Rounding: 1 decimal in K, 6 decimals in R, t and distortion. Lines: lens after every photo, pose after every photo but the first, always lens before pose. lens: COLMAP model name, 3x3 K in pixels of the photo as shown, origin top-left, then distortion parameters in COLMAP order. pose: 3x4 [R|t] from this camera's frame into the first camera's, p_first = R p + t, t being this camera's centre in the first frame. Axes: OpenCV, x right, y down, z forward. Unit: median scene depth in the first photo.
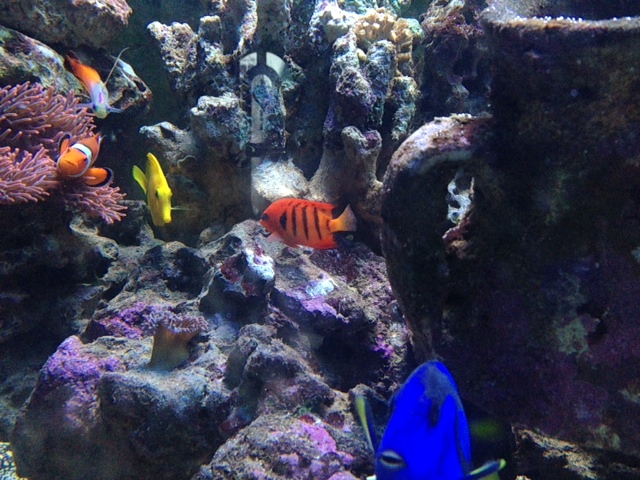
lens RADIAL K [[667.1, 0, 326.1], [0, 667.1, 230.7], [0, 0, 1]] dist [0.259119, -0.003427]
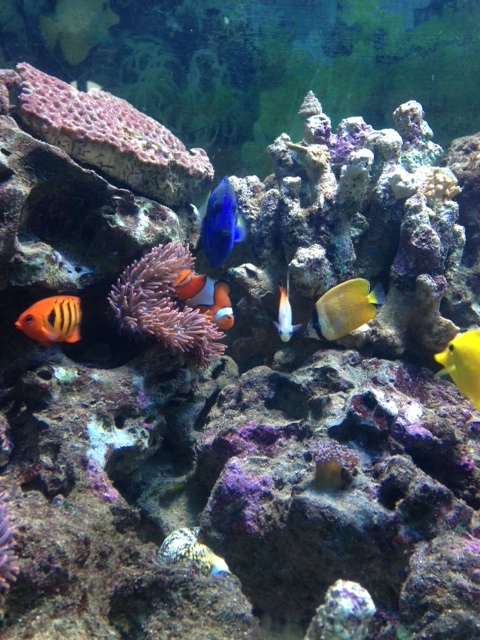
lens RADIAL K [[613.9, 0, 251.2], [0, 613.9, 334.7], [0, 0, 1]] dist [0.168462, -0.267274]
pose [[0.997906, -0.013834, 0.063187, -0.343792], [0.008998, 0.997052, 0.076198, -0.134643], [-0.064055, -0.075470, 0.995089, -0.090769]]
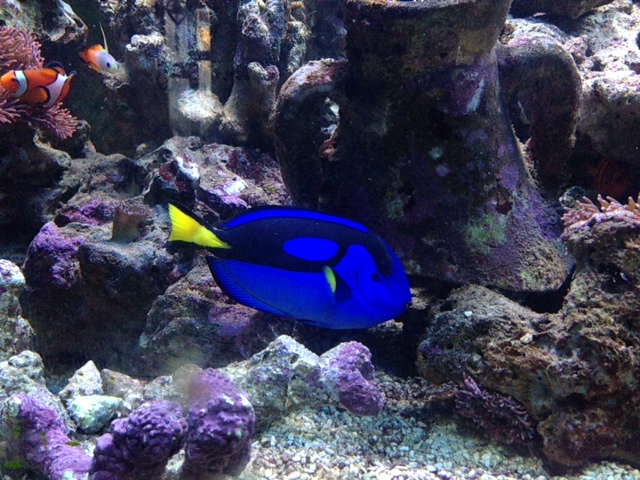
lens RADIAL K [[613.9, 0, 320.0], [0, 613.9, 240.0], [0, 0, 1]] dist [0.168462, -0.267274]
pose [[0.992583, -0.025416, 0.118885, 0.010521], [0.008508, 0.990027, 0.140619, 0.016302], [-0.121274, -0.138564, 0.982900, -0.234838]]
